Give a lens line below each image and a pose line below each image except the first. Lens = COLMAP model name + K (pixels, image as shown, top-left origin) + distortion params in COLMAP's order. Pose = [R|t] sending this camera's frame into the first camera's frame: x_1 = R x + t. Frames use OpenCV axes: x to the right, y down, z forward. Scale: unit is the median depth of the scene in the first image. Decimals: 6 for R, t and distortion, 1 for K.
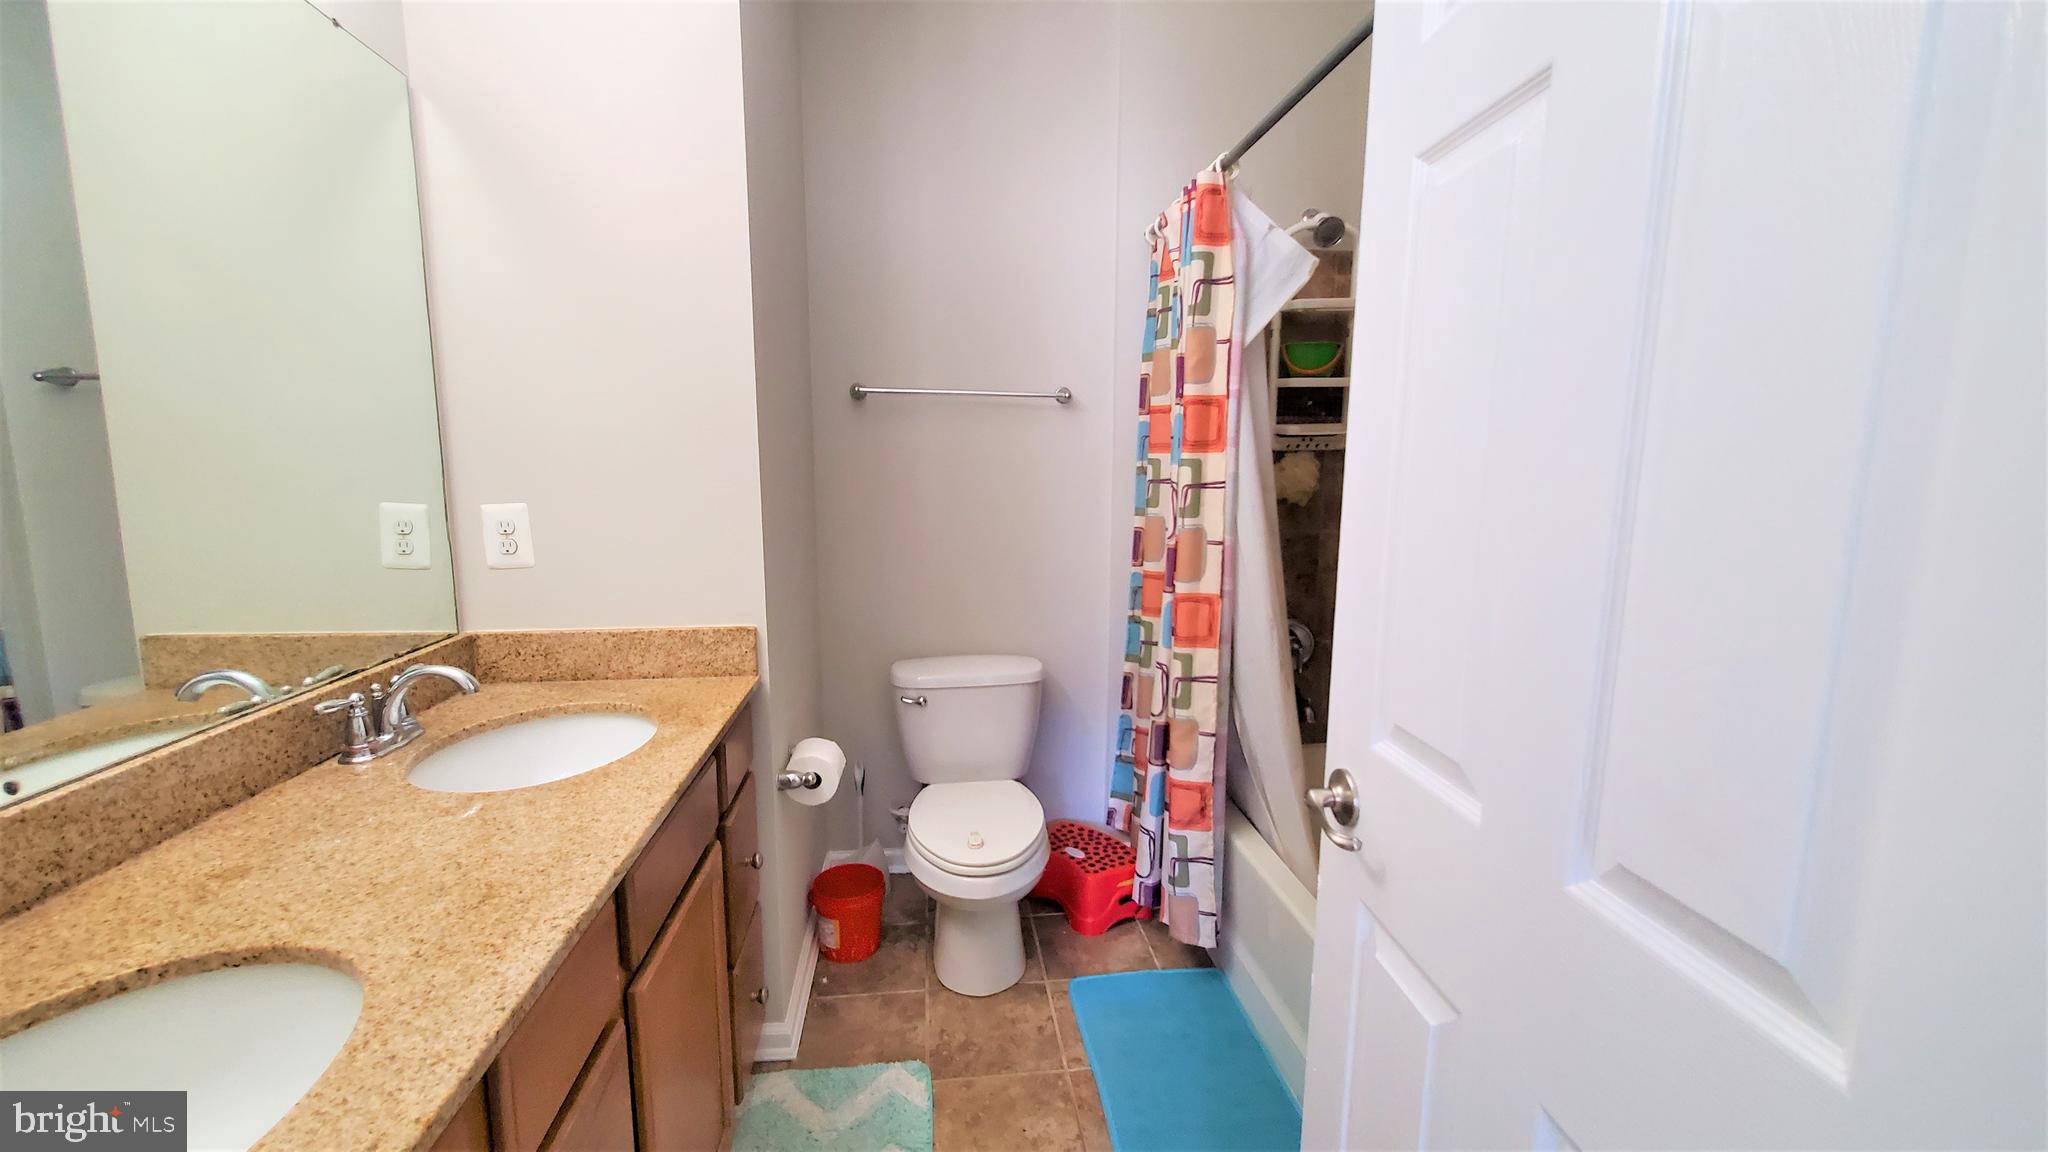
lens RADIAL K [[806.0, 0, 1021.7], [0, 806.0, 573.1], [0, 0, 1]] dist [-0.001345, -0.001465]
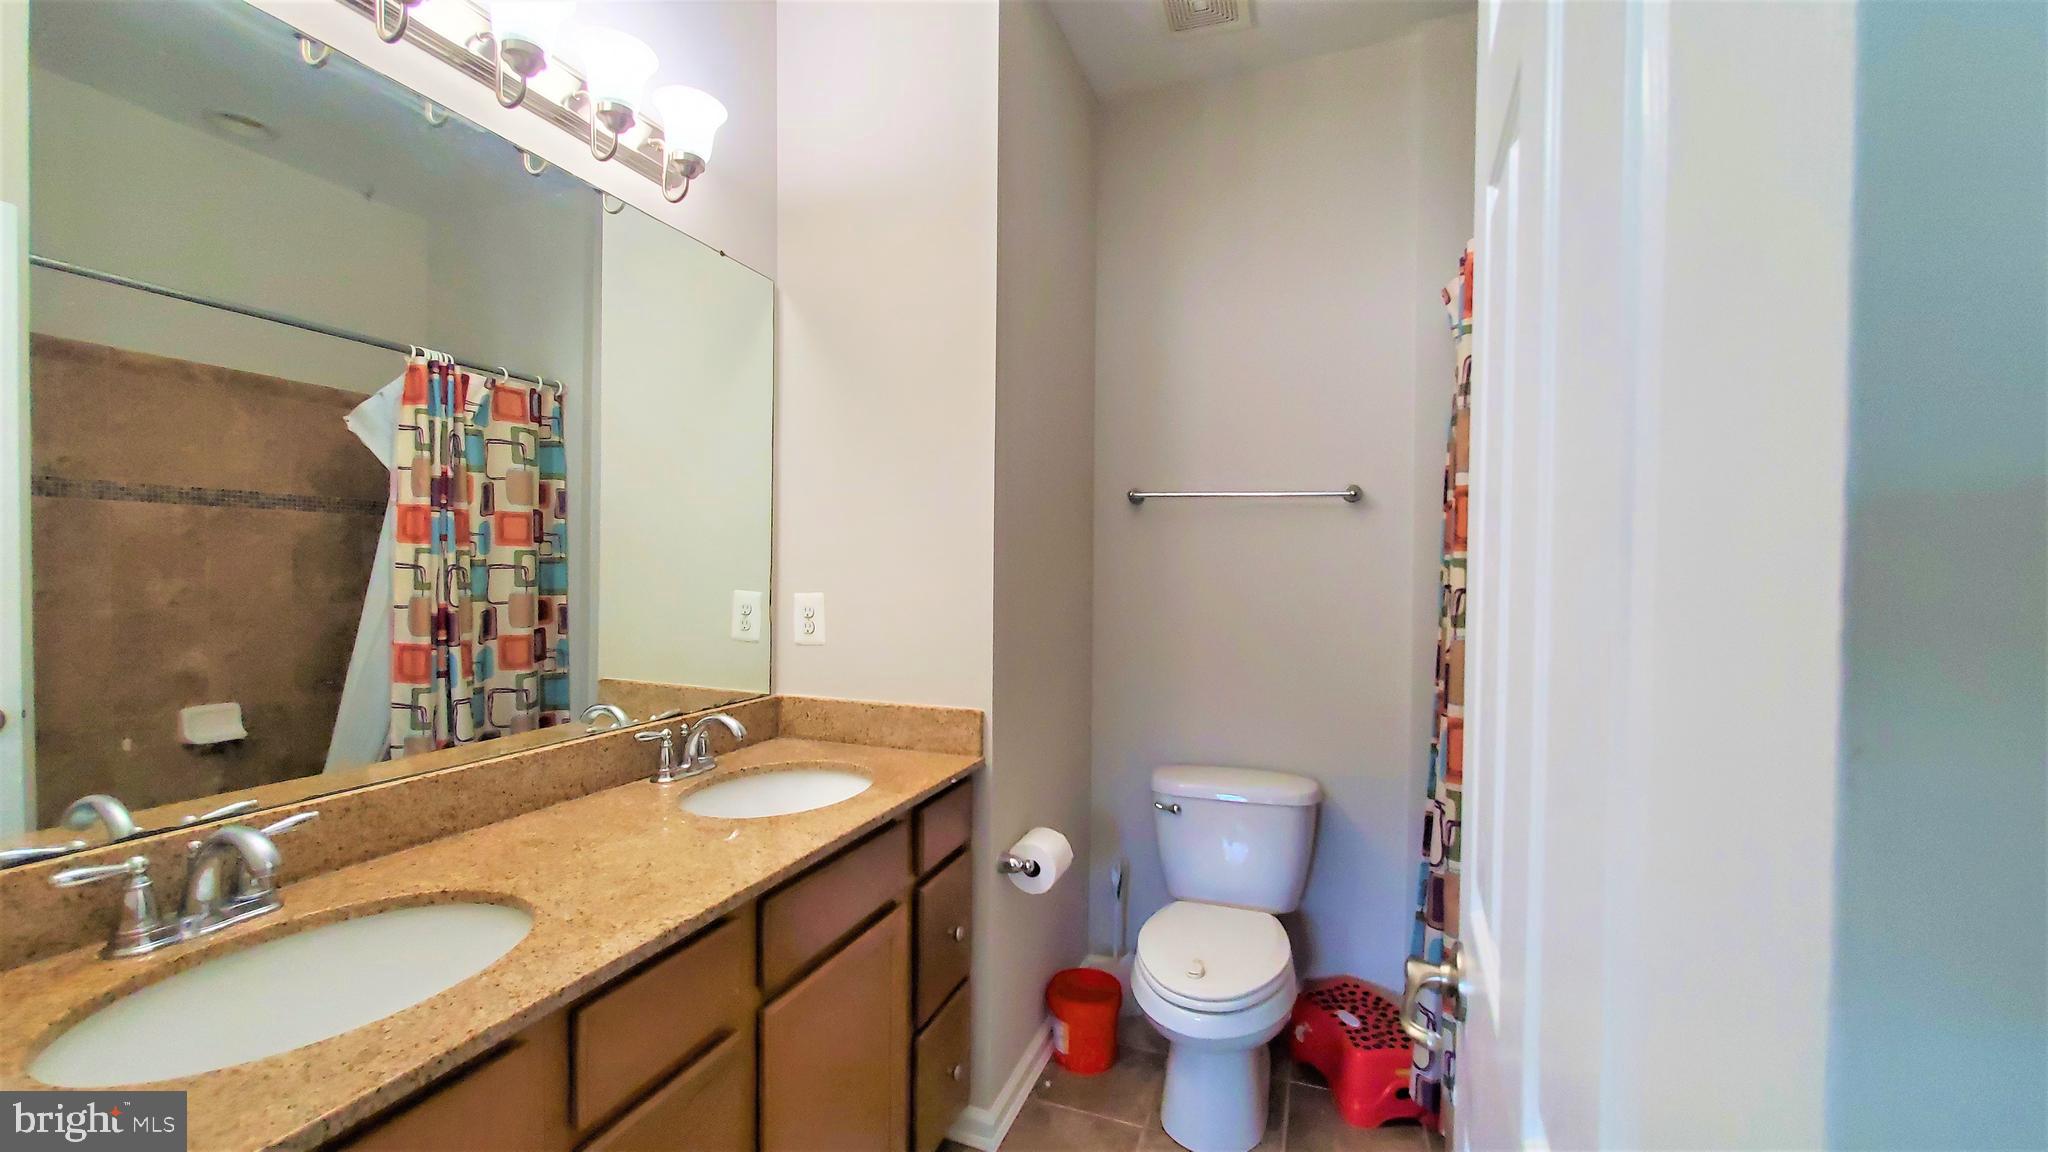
lens RADIAL K [[806.0, 0, 1022.1], [0, 806.0, 574.0], [0, 0, 1]] dist [-0.001345, -0.001465]
pose [[0.887011, 0.008531, -0.461670, 0.224574], [-0.069995, 0.990759, -0.116176, 0.006667], [0.456412, 0.135364, 0.879411, 0.047238]]
